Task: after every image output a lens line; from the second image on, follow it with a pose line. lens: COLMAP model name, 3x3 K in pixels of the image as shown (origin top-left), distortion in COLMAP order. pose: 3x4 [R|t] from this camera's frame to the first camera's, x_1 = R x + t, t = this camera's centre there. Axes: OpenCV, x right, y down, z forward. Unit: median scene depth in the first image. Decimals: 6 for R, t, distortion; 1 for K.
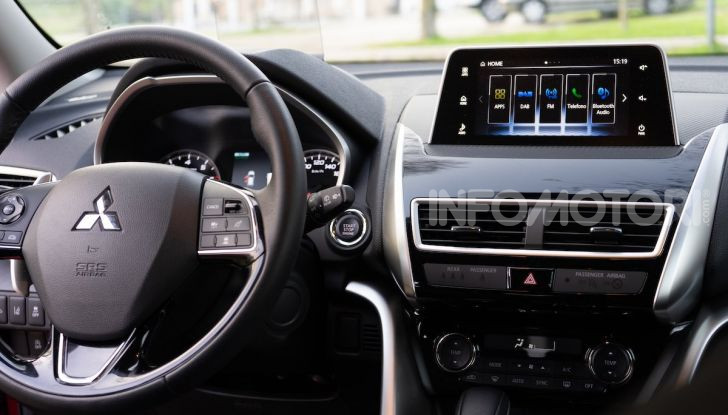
lens RADIAL K [[1056.7, 0, 365.1], [0, 1056.7, 206.1], [0, 0, 1]] dist [0.014062, 0.000000]
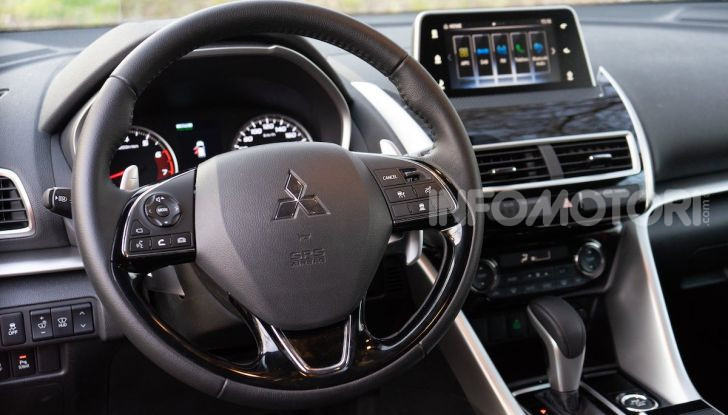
lens RADIAL K [[963.9, 0, 362.1], [0, 963.9, 209.1], [0, 0, 1]] dist [0.008822, 0.000000]
pose [[0.775937, -0.147264, 0.613380, -0.663454], [0.099362, 0.988763, 0.111694, -0.067848], [-0.622936, -0.025721, 0.781850, 0.244725]]
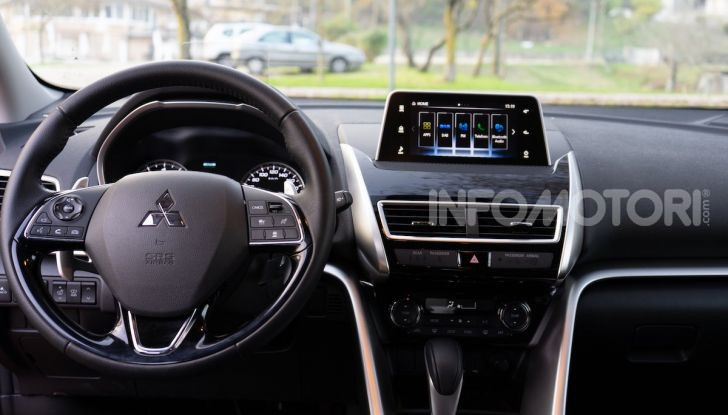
lens RADIAL K [[732.6, 0, 365.3], [0, 732.6, 206.4], [0, 0, 1]] dist [0.001847, 0.000000]
pose [[0.949855, 0.003092, 0.312676, -0.261759], [-0.006019, 0.999947, 0.008396, -0.007649], [-0.312634, -0.009857, 0.949823, 0.111821]]
